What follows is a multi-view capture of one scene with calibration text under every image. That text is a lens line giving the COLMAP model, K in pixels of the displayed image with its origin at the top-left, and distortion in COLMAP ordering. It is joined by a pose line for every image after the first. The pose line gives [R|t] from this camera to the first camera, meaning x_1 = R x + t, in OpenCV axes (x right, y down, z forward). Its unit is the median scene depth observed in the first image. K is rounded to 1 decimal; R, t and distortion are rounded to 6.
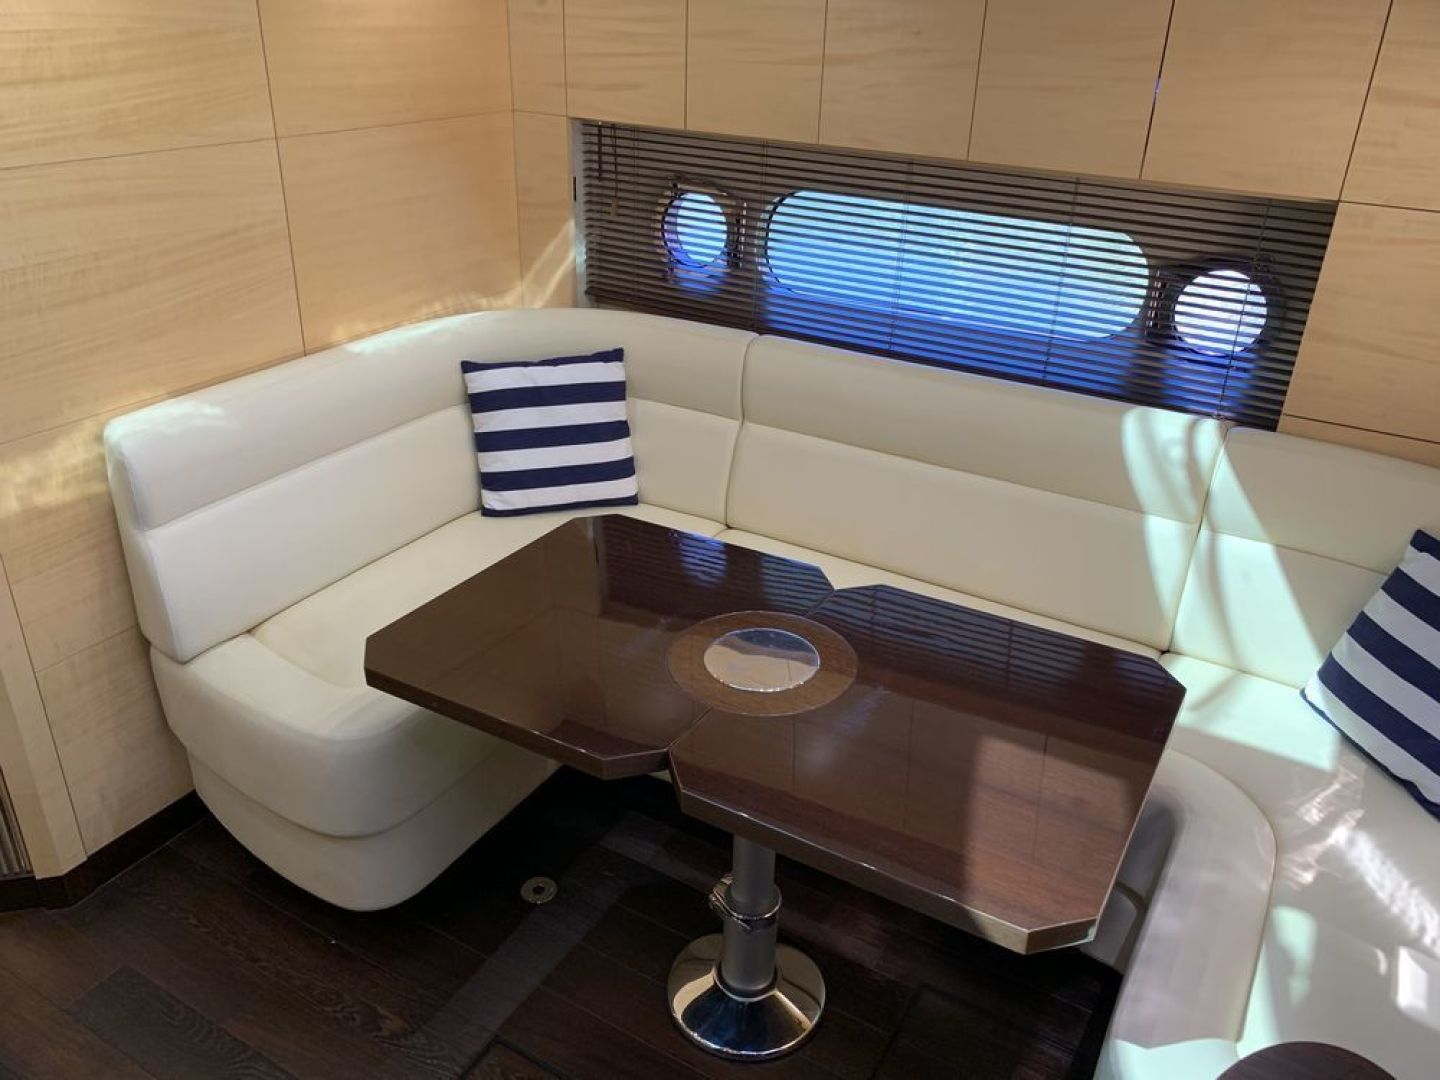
lens RADIAL K [[1144.9, 0, 717.2], [0, 1144.9, 542.4], [0, 0, 1]] dist [0.011430, 0.009566]
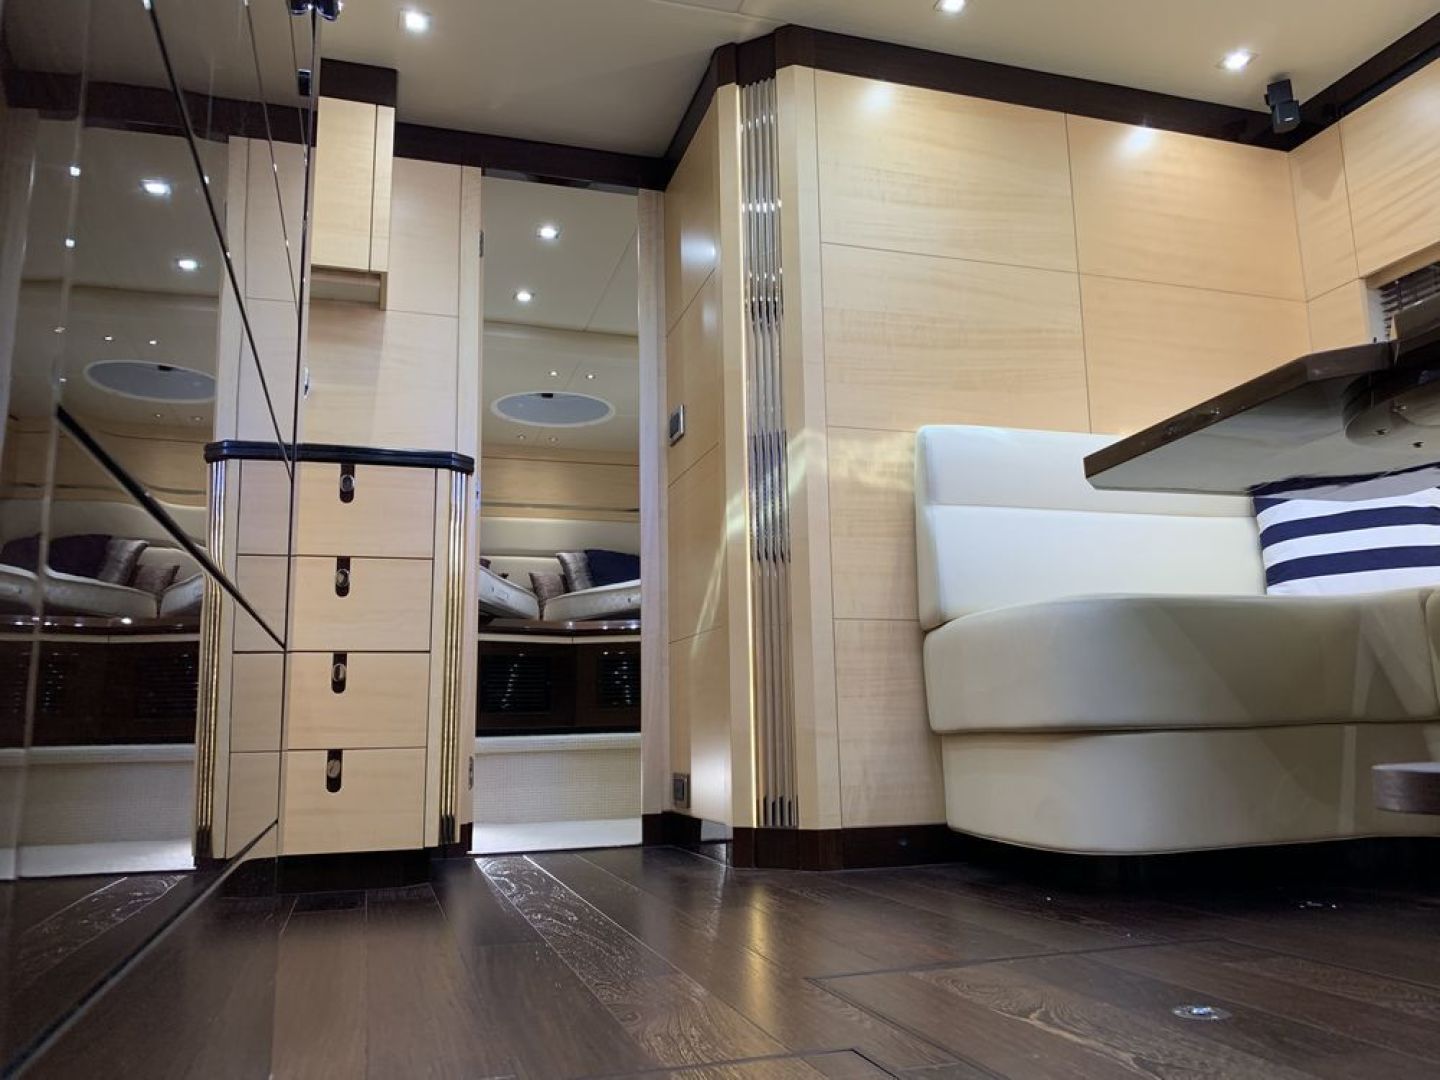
lens RADIAL K [[1144.9, 0, 727.7], [0, 1144.9, 540.0], [0, 0, 1]] dist [0.011430, 0.009566]
pose [[0.751876, -0.155488, -0.640707, 0.092849], [-0.257407, 0.825437, -0.502390, 0.640007], [0.606979, 0.542658, 0.580603, 0.191918]]
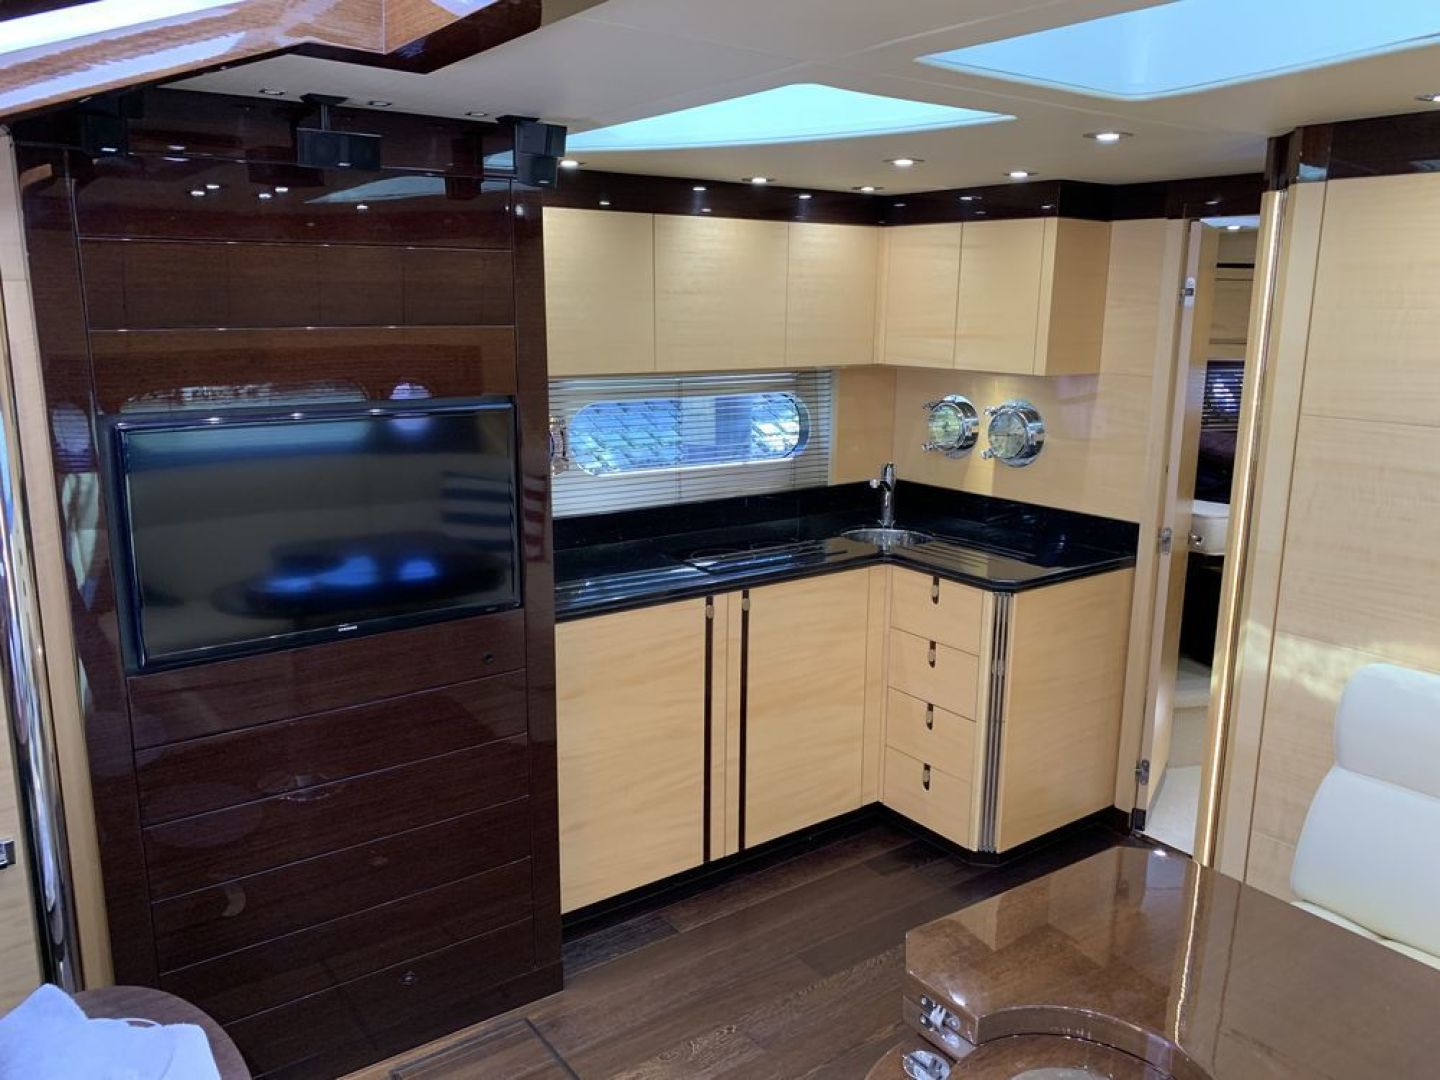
lens RADIAL K [[1144.9, 0, 720.7], [0, 1144.9, 542.5], [0, 0, 1]] dist [0.011430, 0.009566]
pose [[-0.368509, 0.158023, -0.916095, 0.602855], [-0.433381, 0.842607, 0.319679, -0.248774], [0.822424, 0.514823, -0.242024, 0.663564]]
